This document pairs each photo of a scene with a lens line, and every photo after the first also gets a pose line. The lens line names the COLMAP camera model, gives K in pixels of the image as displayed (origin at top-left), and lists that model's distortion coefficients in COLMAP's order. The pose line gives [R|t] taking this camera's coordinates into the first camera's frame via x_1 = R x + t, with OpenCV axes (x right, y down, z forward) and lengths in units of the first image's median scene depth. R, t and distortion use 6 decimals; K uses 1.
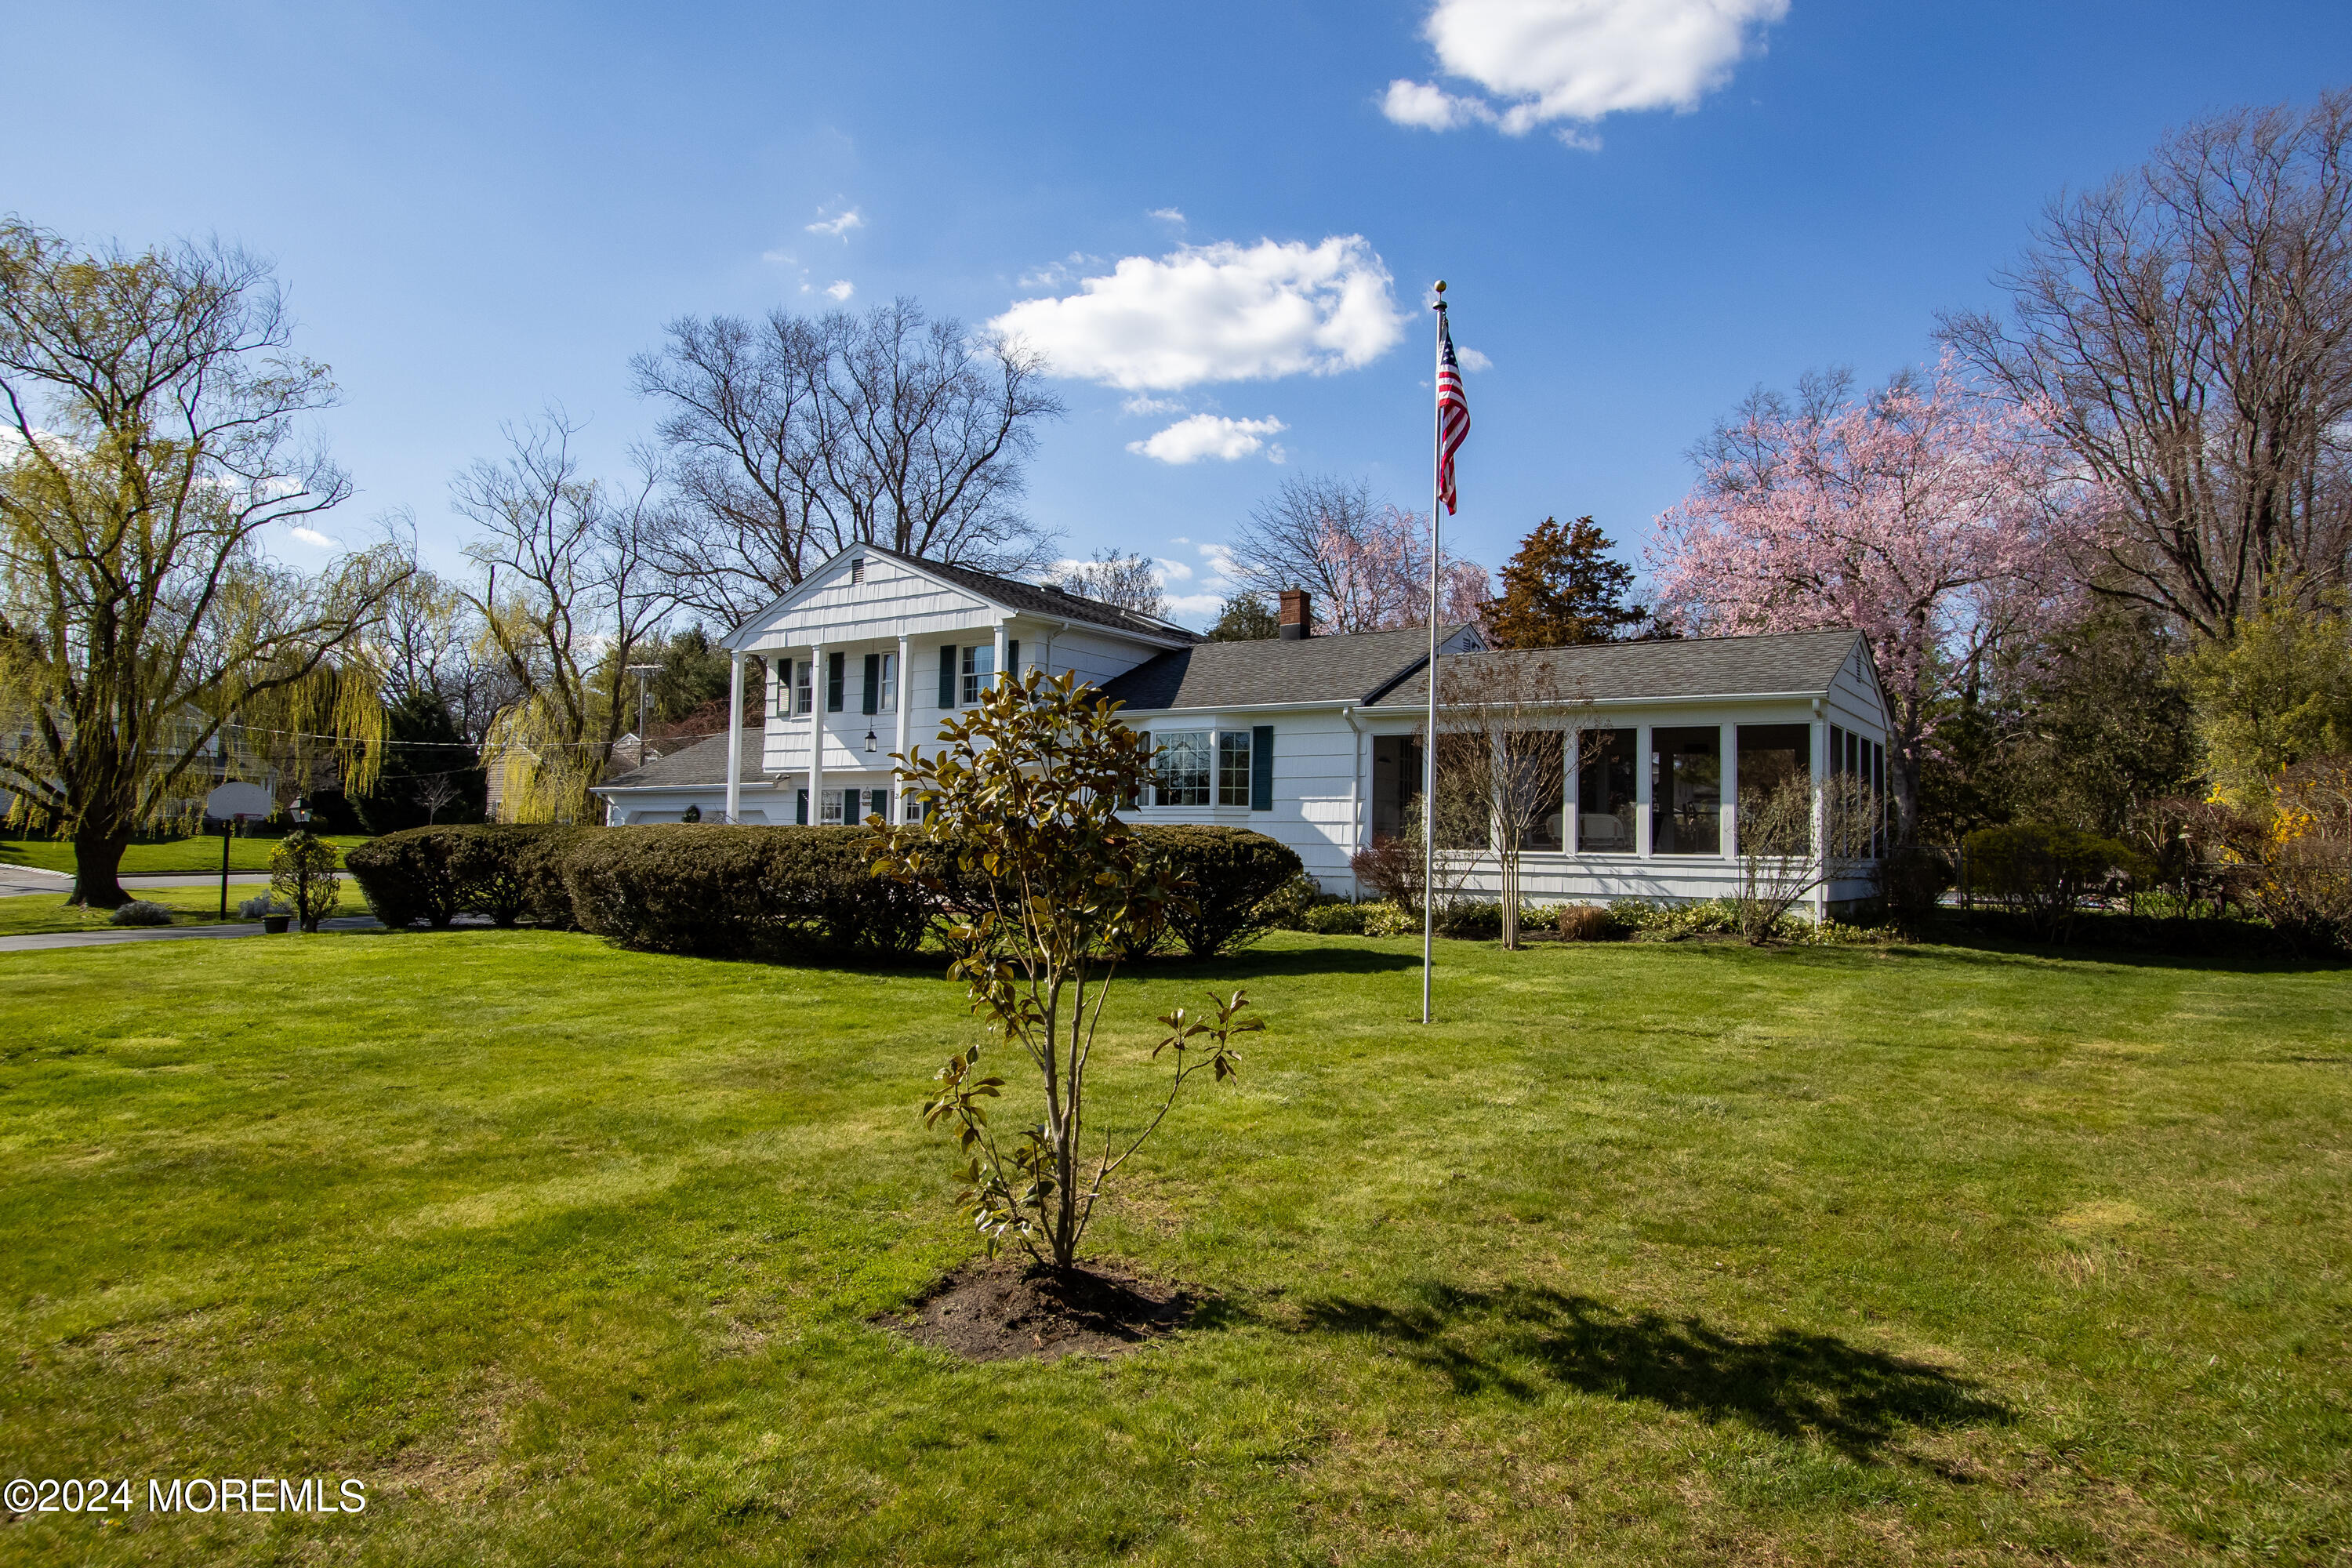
lens RADIAL K [[1626.2, 0, 1025.1], [0, 1626.2, 810.4], [0, 0, 1]] dist [0.000126, 0.037809]
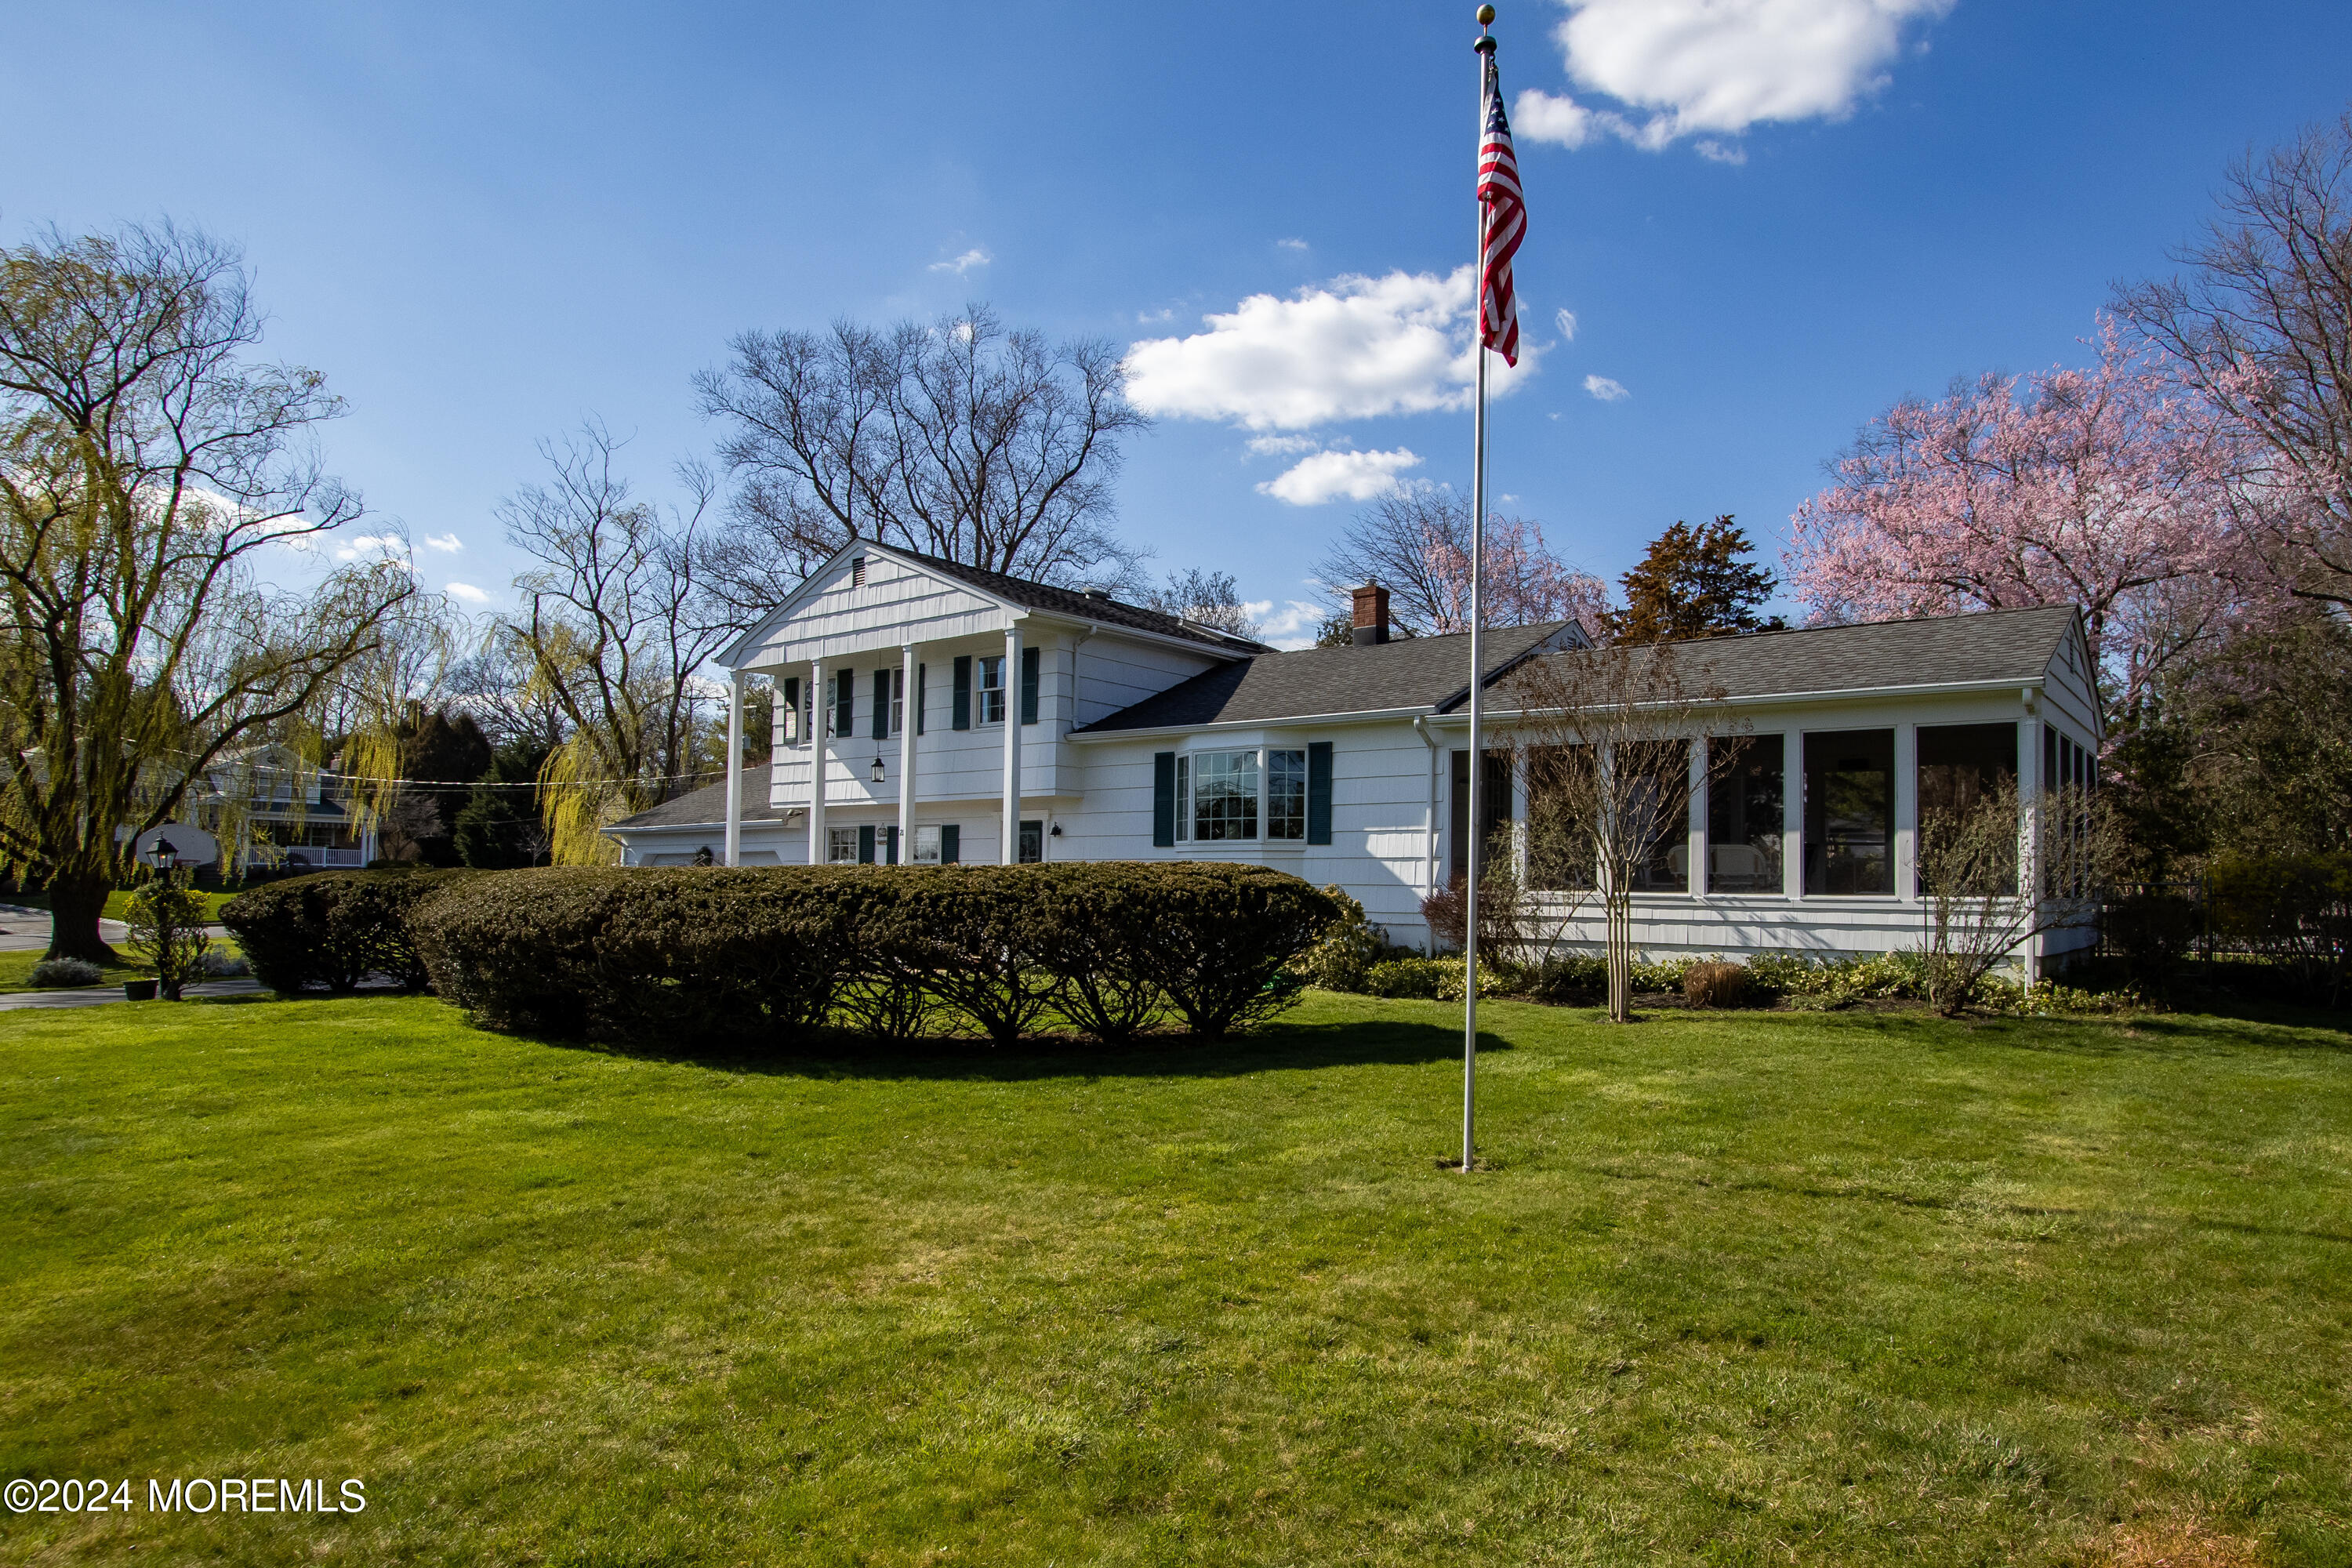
lens RADIAL K [[1566.0, 0, 1096.5], [0, 1566.0, 883.7], [0, 0, 1]] dist [0.001521, 0.000278]
pose [[0.998879, -0.007721, -0.046703, 0.062377], [0.008640, 0.999773, 0.019501, 0.002928], [0.046542, -0.019883, 0.998718, 0.179910]]
